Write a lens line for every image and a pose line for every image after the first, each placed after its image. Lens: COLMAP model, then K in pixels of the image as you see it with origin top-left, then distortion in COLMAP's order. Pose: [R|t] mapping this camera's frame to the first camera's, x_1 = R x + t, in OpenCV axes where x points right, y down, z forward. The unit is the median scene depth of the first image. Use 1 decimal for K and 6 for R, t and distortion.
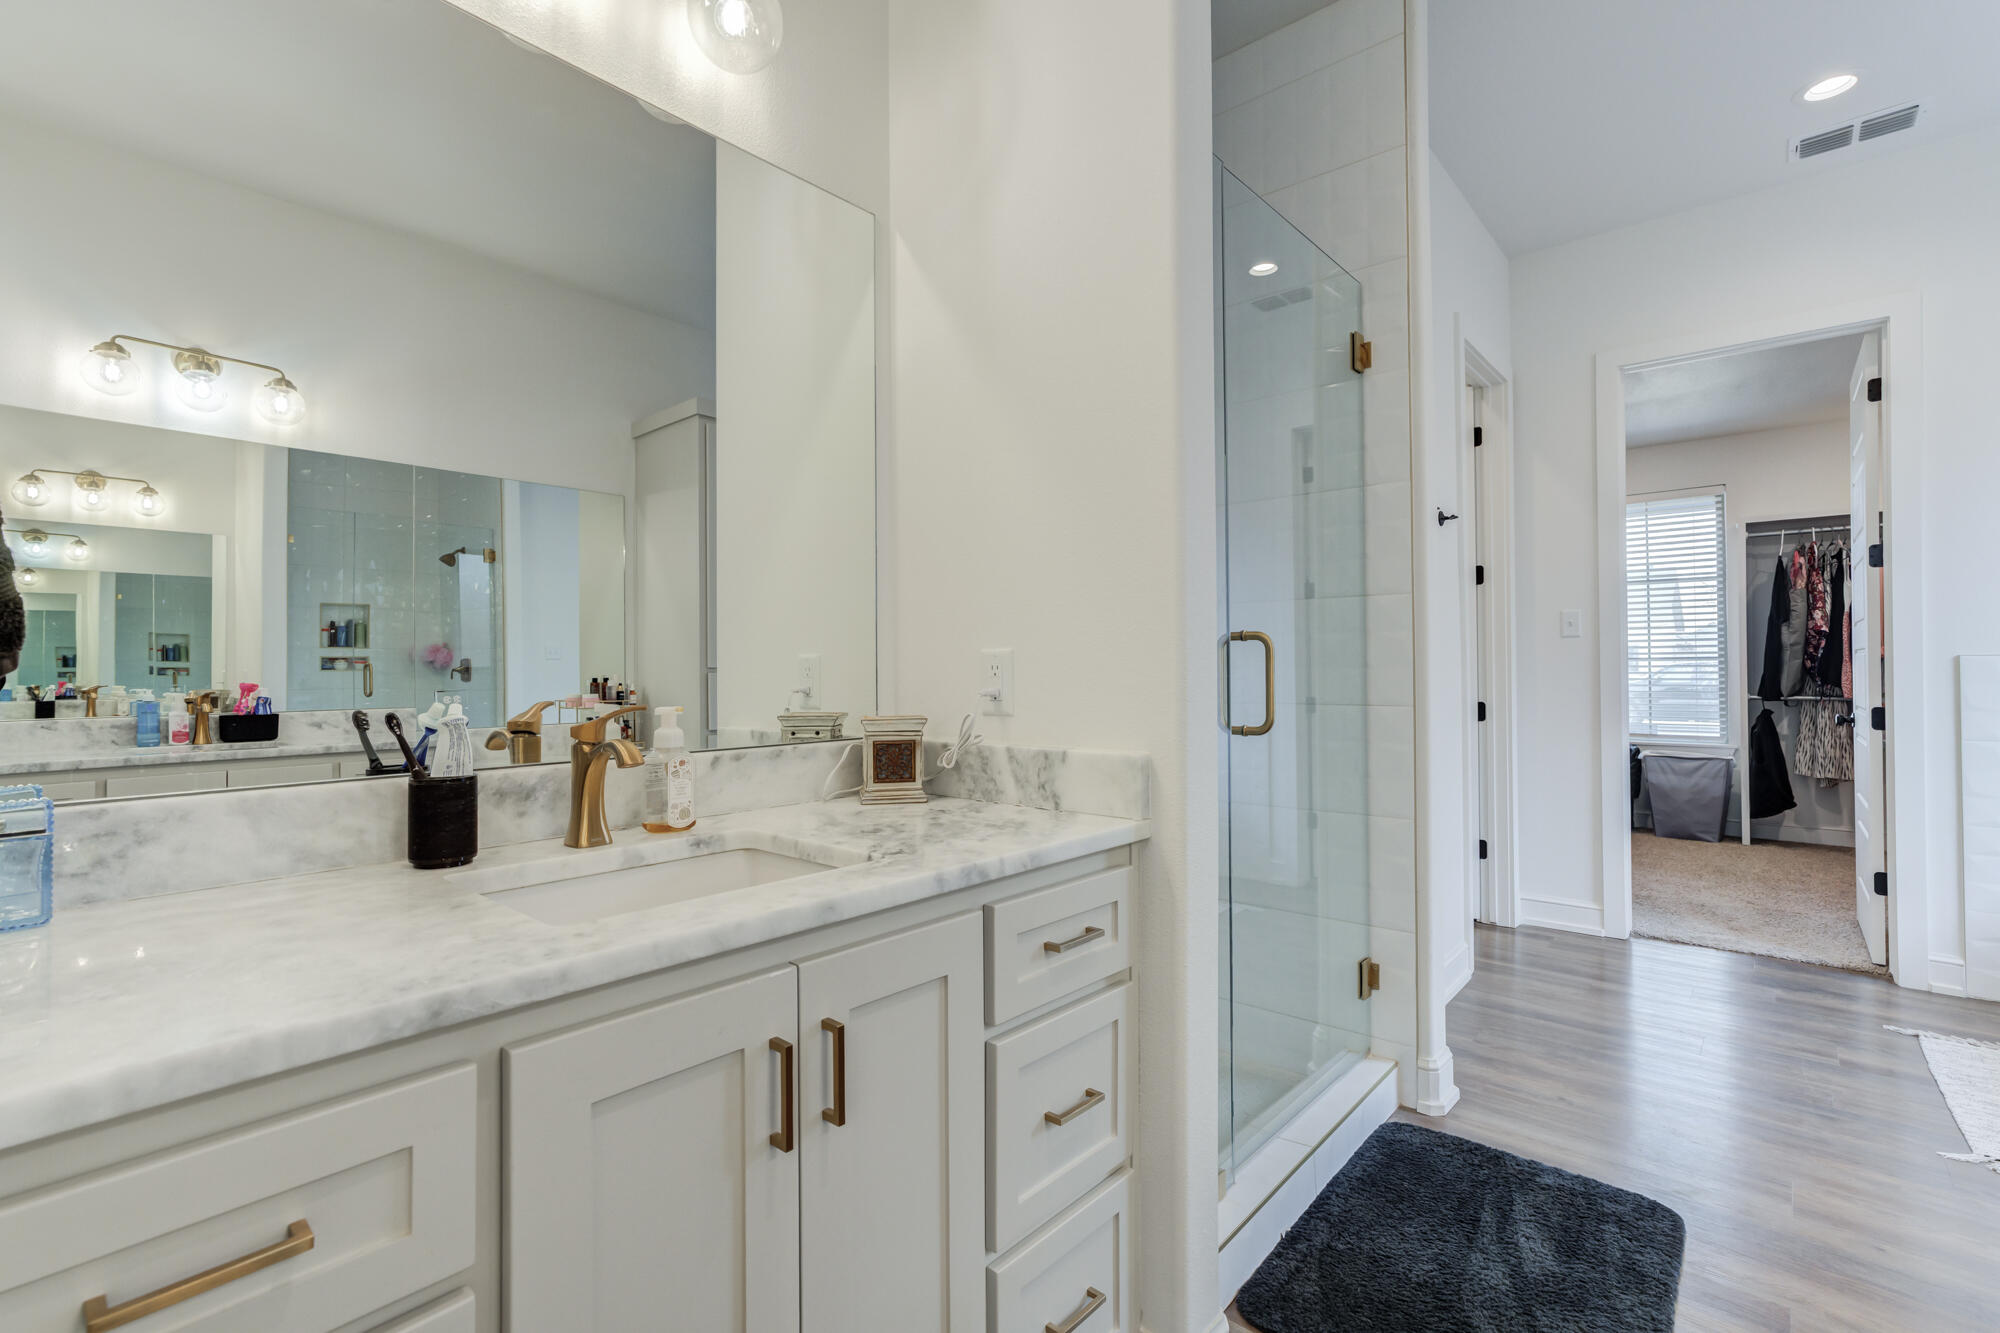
lens RADIAL K [[915.1, 0, 1007.5], [0, 915.1, 652.3], [0, 0, 1]] dist [0.027356, 0.003528]
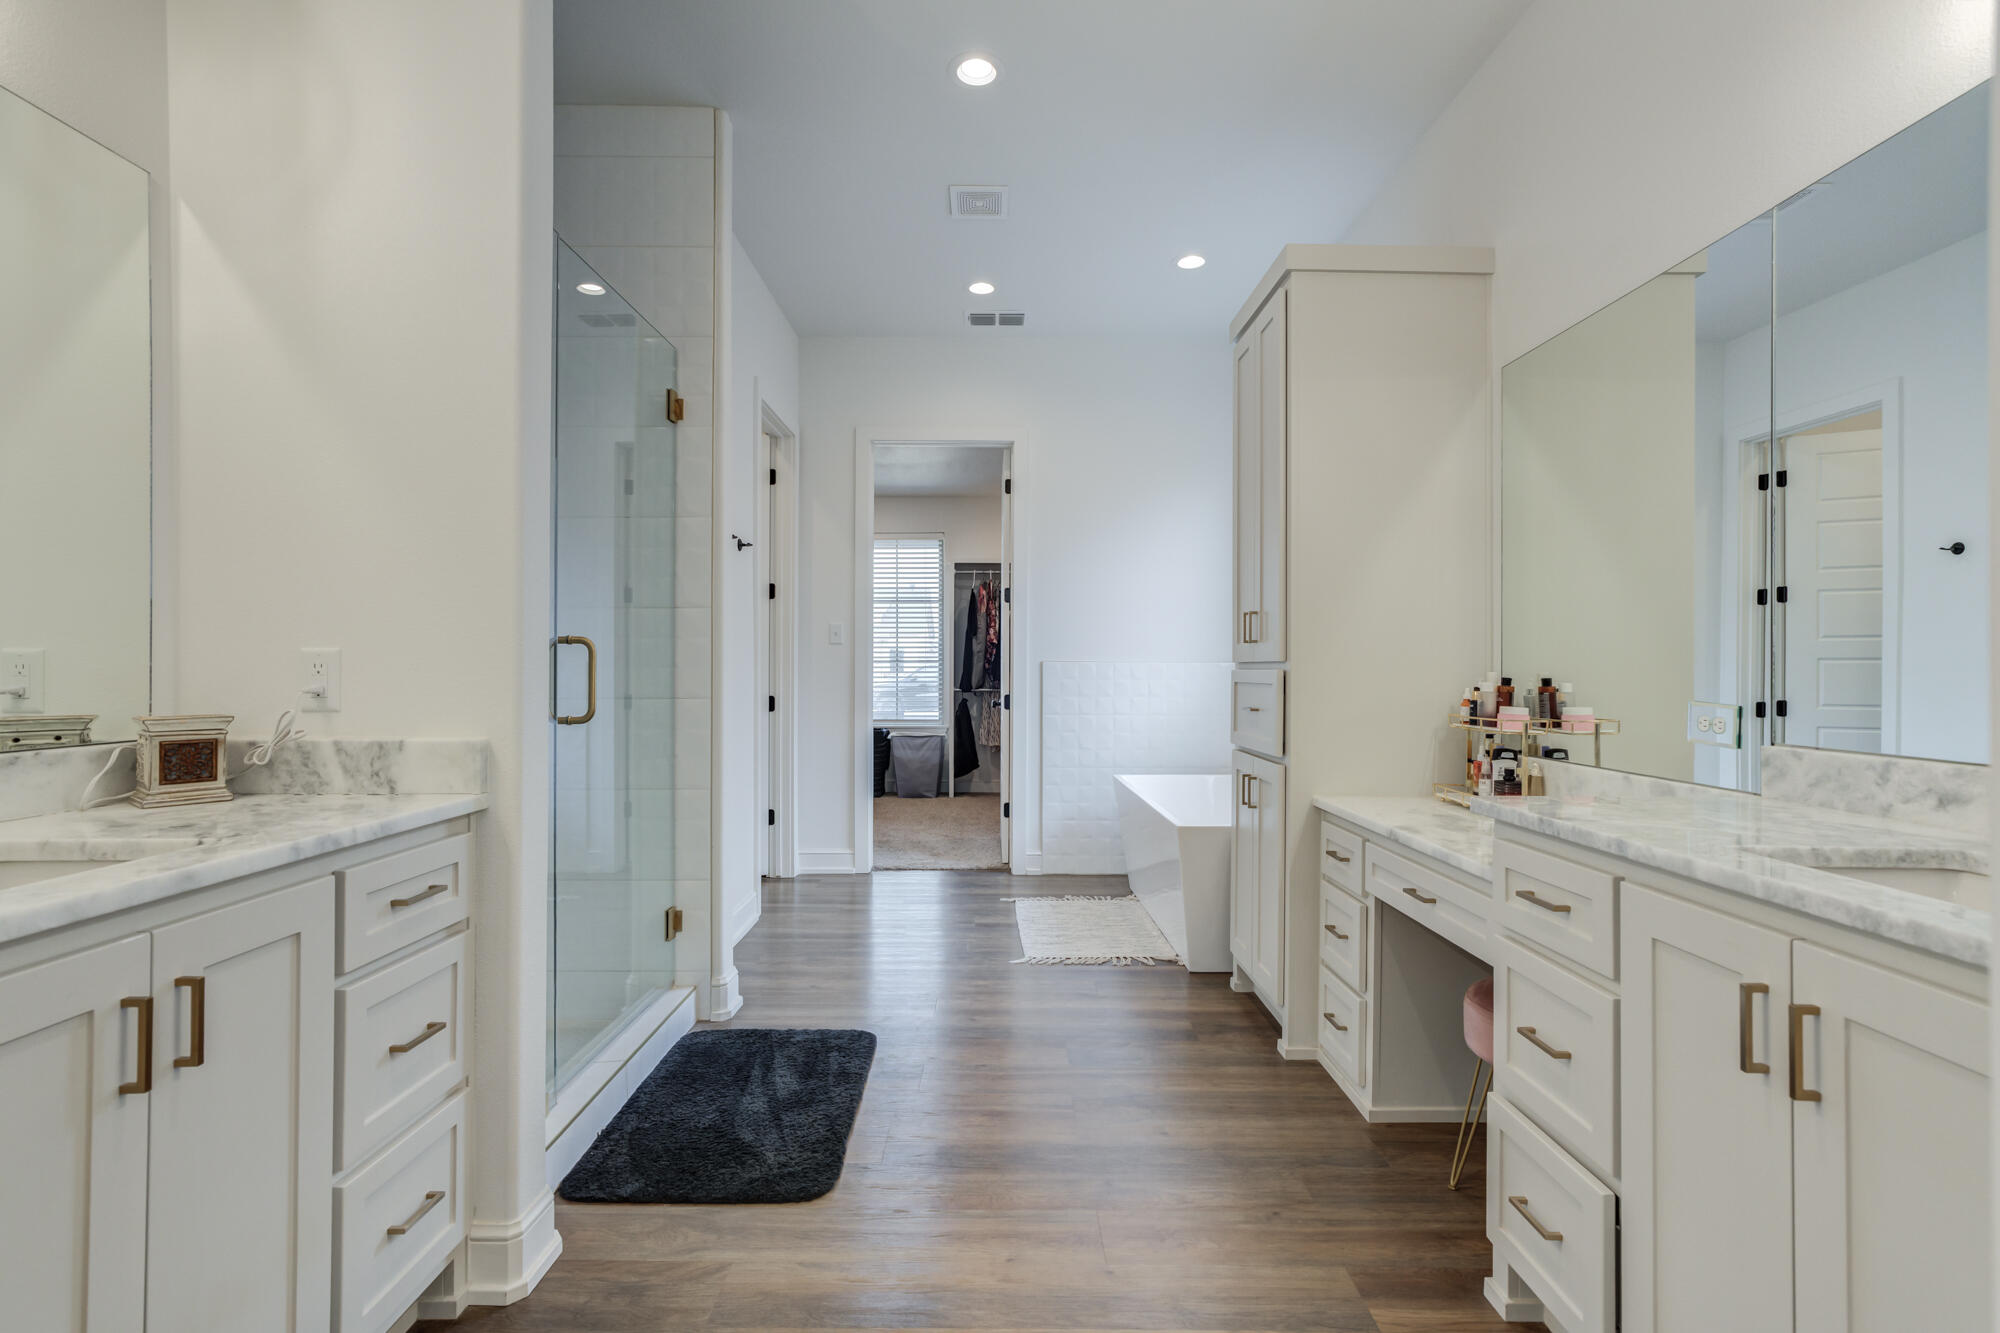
lens RADIAL K [[895.5, 0, 1031.2], [0, 895.5, 662.1], [0, 0, 1]] dist [-0.053058, 0.015425]
pose [[0.735792, 0.008863, 0.677149, -0.077185], [-0.016193, 0.999859, 0.004509, -0.004349], [-0.677014, -0.014282, 0.735832, -0.247372]]
